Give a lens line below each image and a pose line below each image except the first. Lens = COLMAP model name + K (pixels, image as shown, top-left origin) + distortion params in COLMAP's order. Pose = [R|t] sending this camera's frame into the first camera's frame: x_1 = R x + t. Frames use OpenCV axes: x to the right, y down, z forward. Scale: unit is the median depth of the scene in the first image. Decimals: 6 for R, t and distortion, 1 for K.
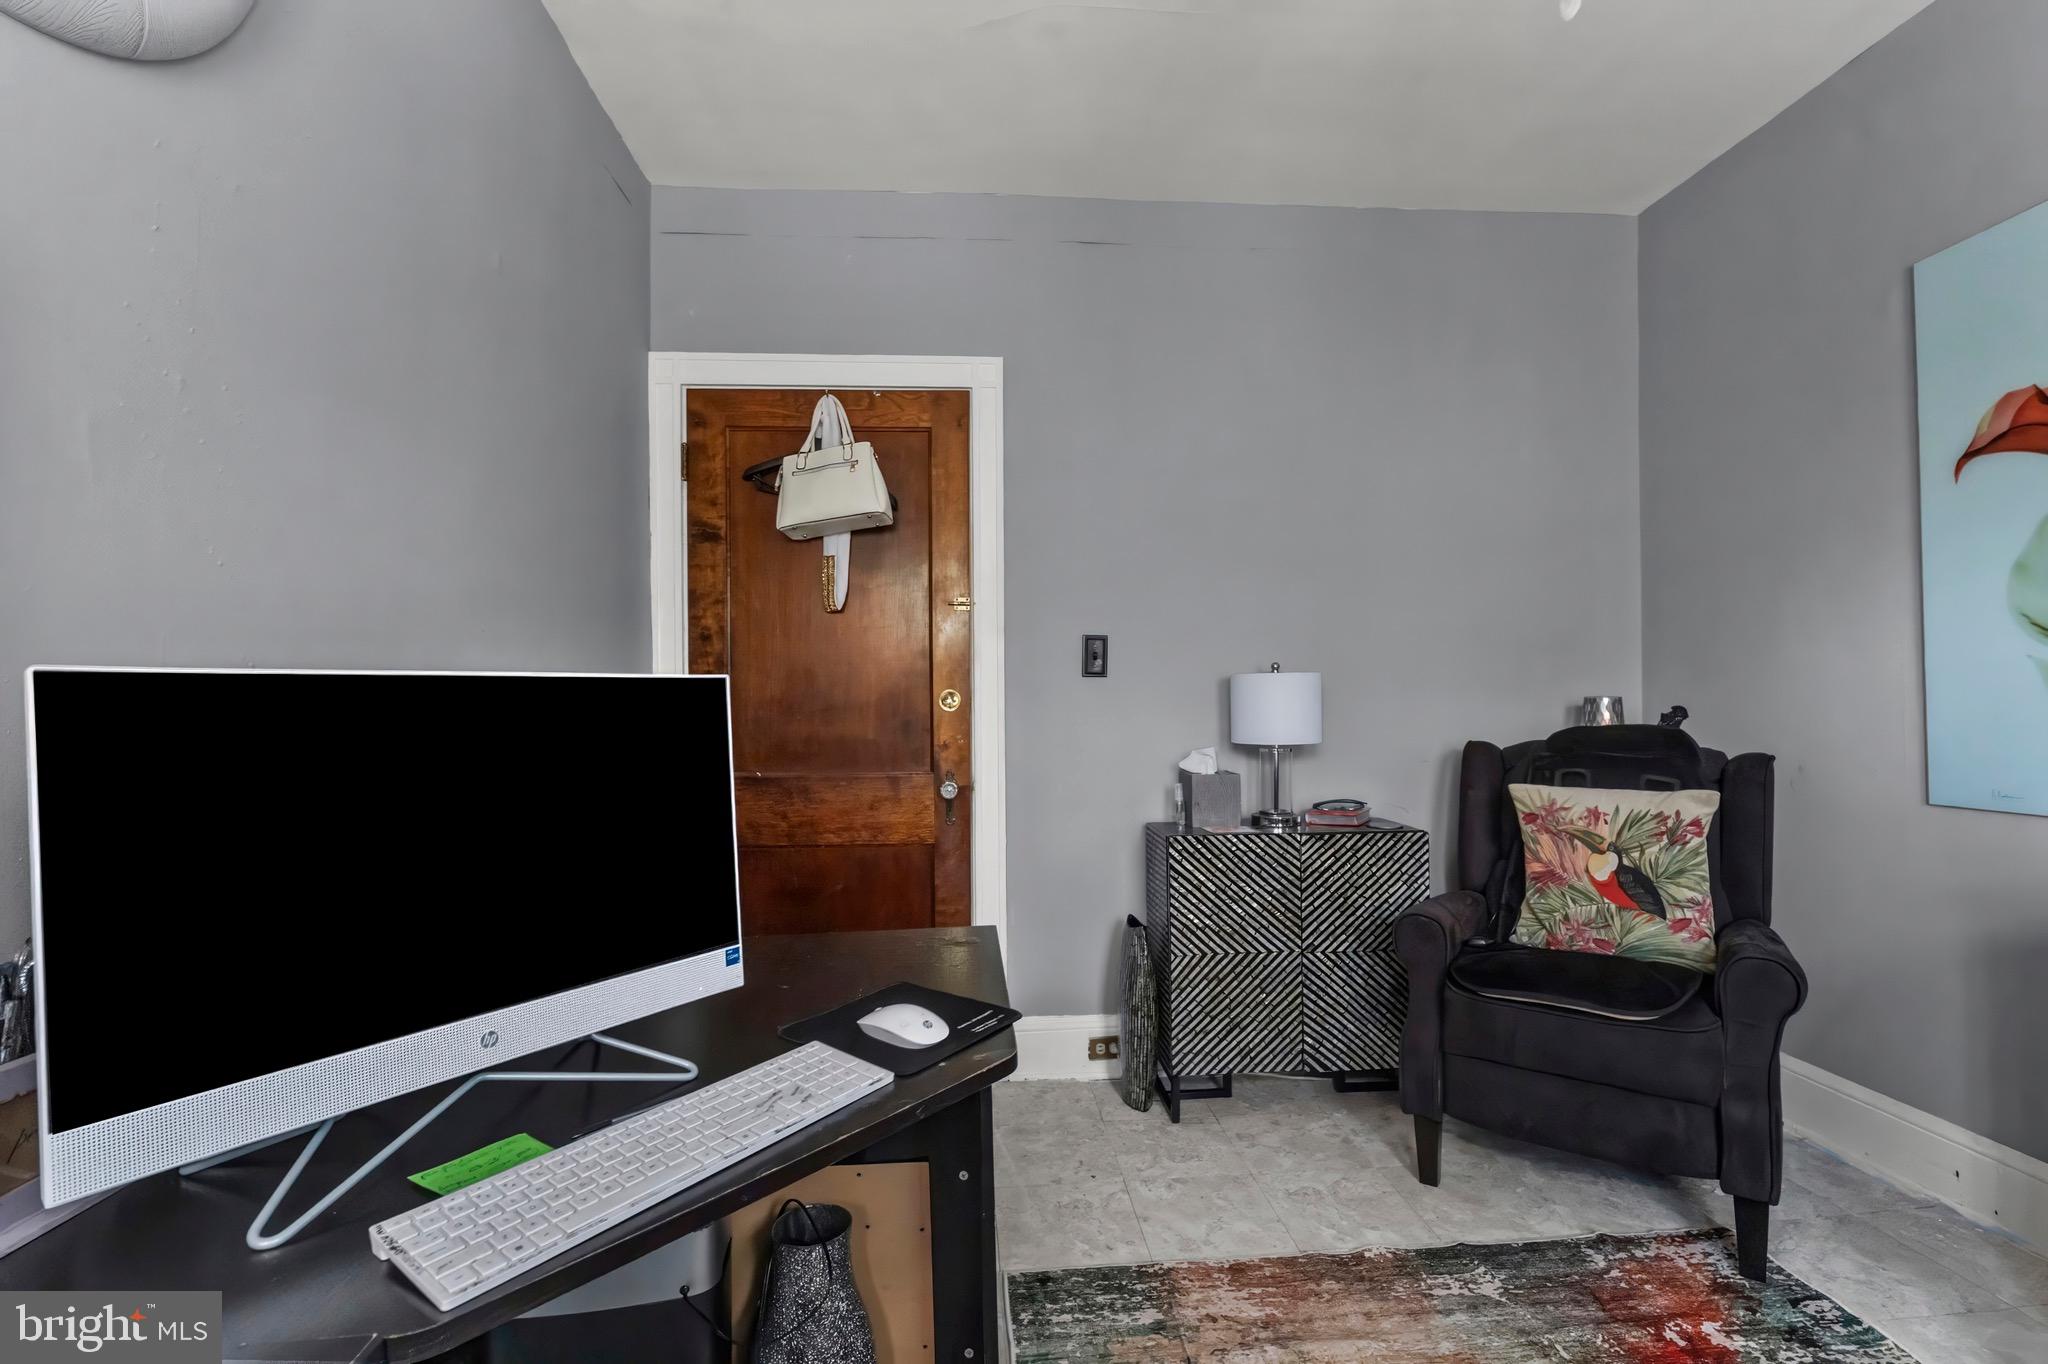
lens RADIAL K [[911.6, 0, 1019.0], [0, 911.6, 638.6], [0, 0, 1]] dist [-0.004360, -0.000189]
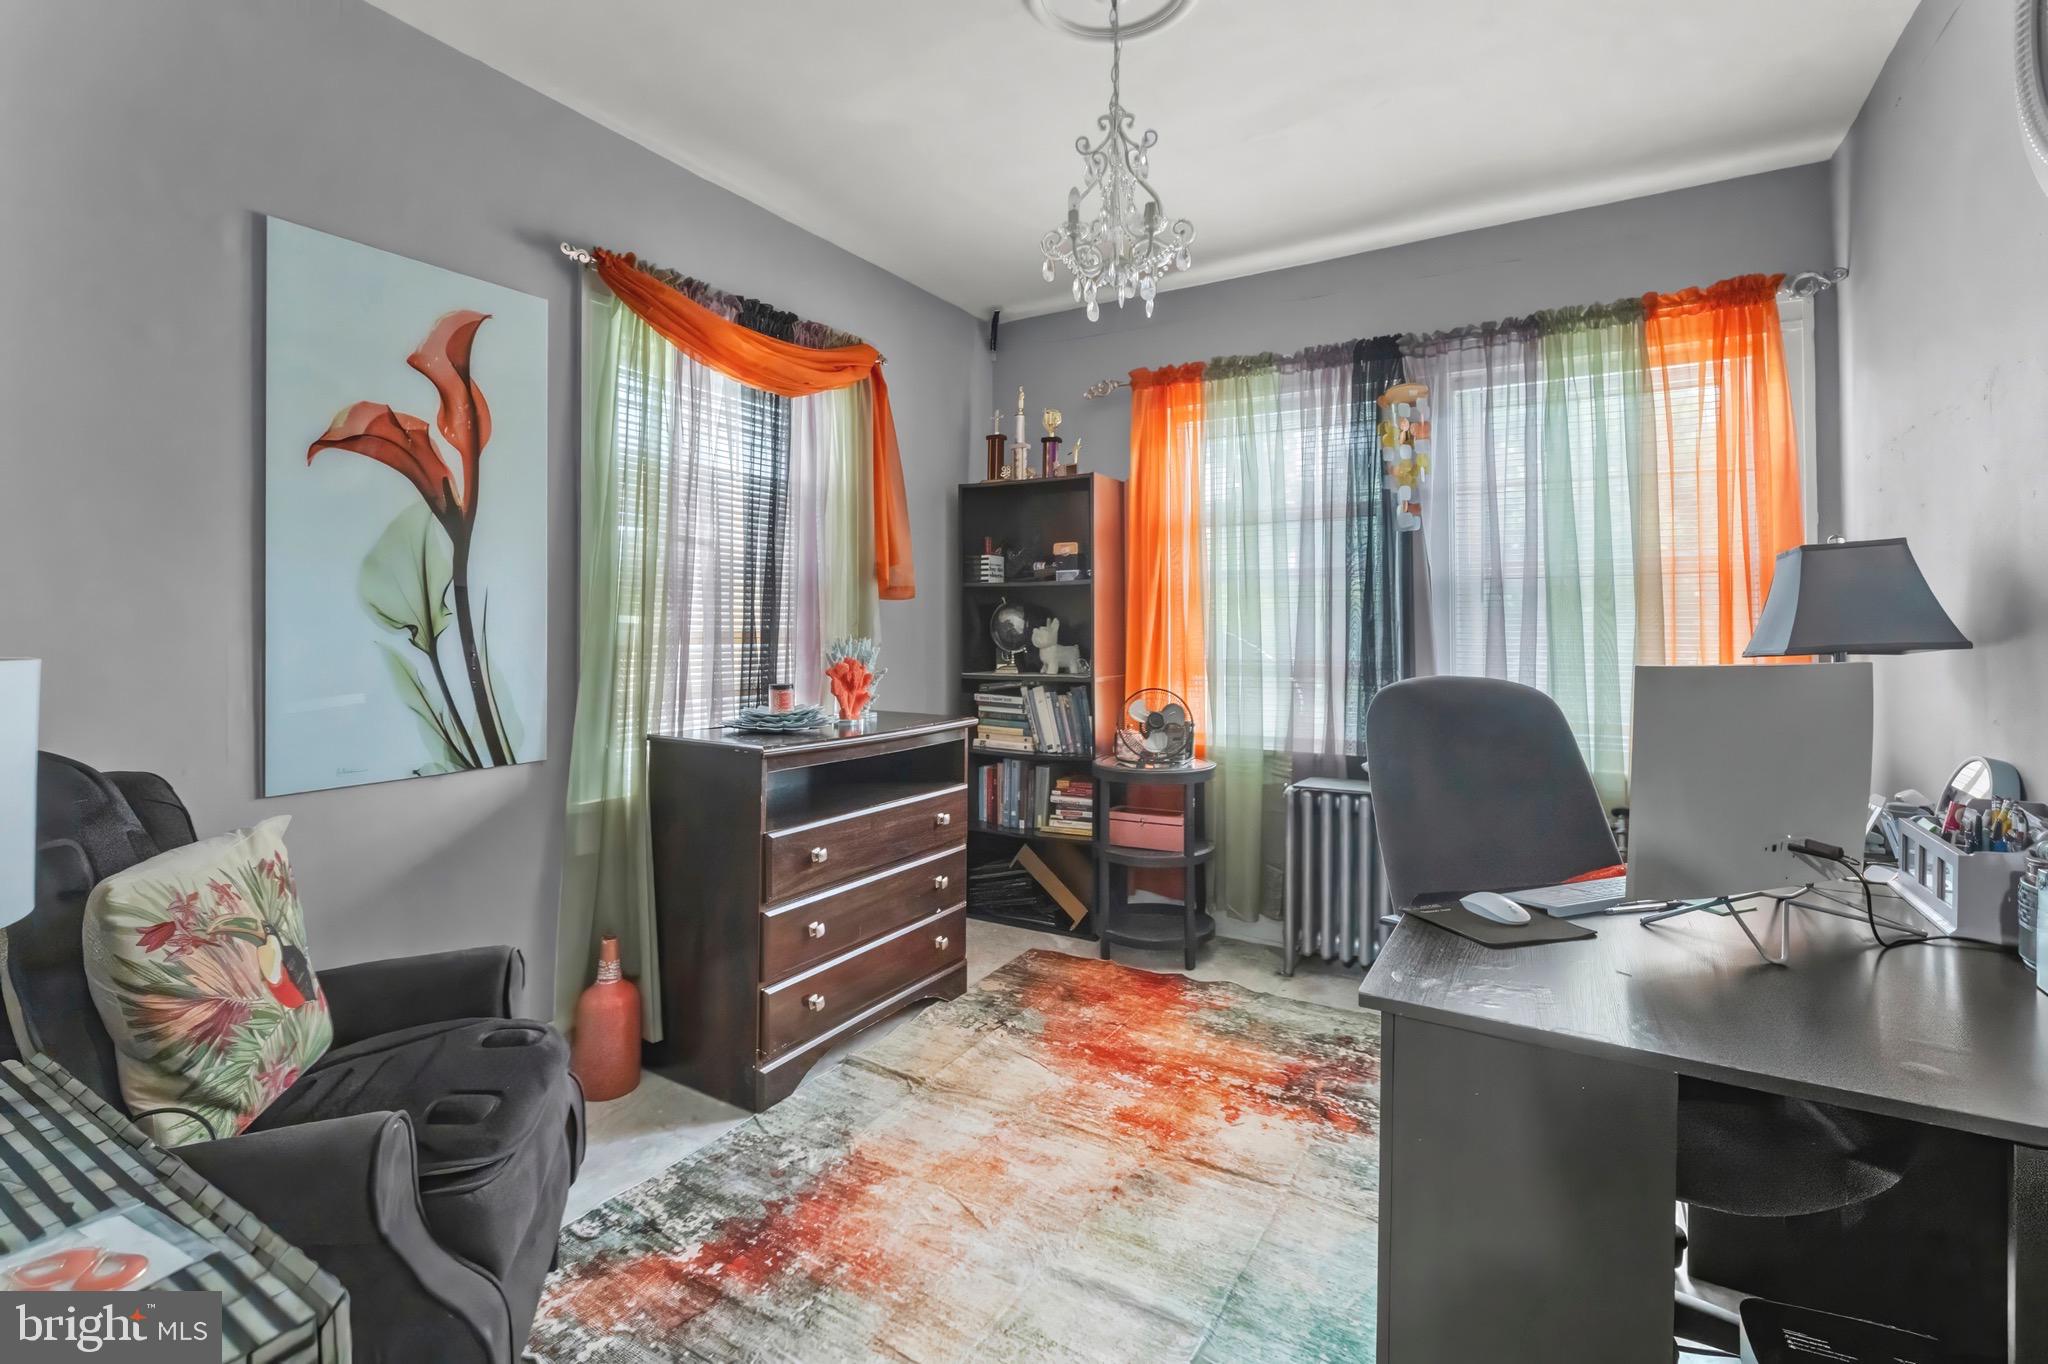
lens RADIAL K [[911.6, 0, 1019.0], [0, 911.6, 638.6], [0, 0, 1]] dist [-0.004360, -0.000189]
pose [[-0.814967, 0.021514, 0.579108, -0.164914], [-0.008839, 0.998733, -0.049542, 0.057244], [-0.579440, -0.045494, -0.813744, 1.319750]]
